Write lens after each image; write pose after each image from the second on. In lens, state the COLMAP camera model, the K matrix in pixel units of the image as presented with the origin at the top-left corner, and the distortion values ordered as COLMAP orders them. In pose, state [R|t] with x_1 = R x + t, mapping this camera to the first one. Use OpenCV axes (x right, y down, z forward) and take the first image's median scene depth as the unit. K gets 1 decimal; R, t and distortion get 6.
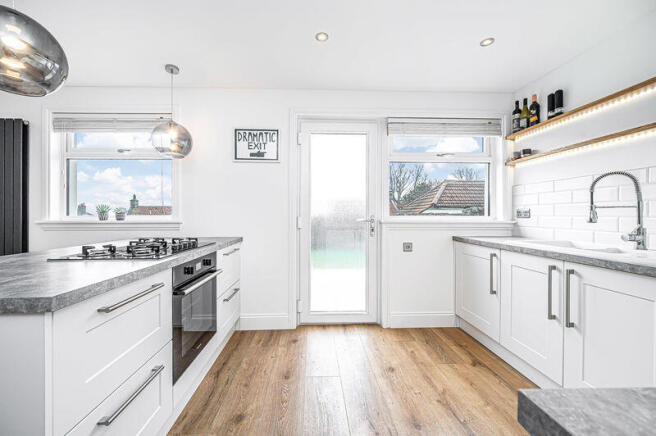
lens RADIAL K [[258.5, 0, 322.3], [0, 258.5, 216.8], [0, 0, 1]] dist [0.000396, 0.000060]
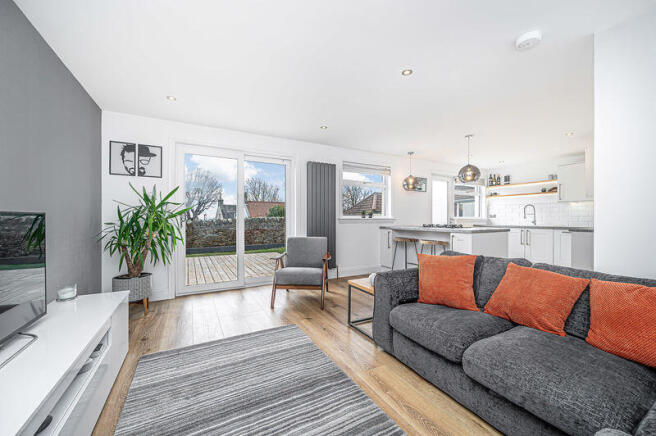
lens RADIAL K [[258.5, 0, 327.7], [0, 258.5, 218.3], [0, 0, 1]] dist [0.000396, 0.000060]
pose [[0.895192, 0.003164, 0.445670, -1.975693], [0.000356, 0.999969, -0.007815, 0.031300], [-0.445681, 0.007155, 0.895163, -0.653530]]
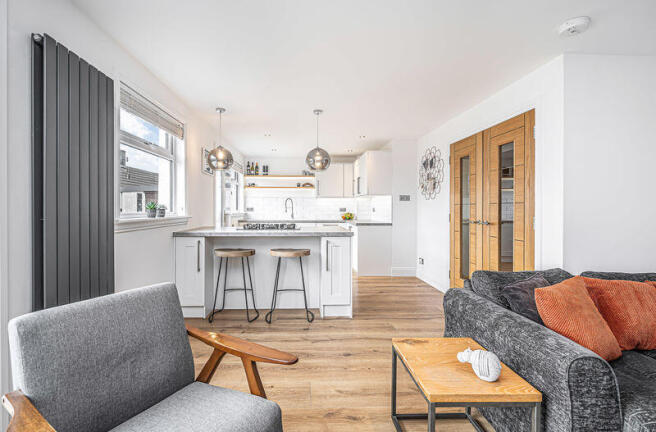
lens RADIAL K [[288.9, 0, 306.8], [0, 288.9, 210.0], [0, 0, 1]] dist [0.002993, 0.000283]
pose [[0.011287, -0.005601, 0.999921, -1.887336], [0.006192, 0.999966, 0.005532, -0.018514], [-0.999917, 0.006129, 0.011322, 0.444485]]
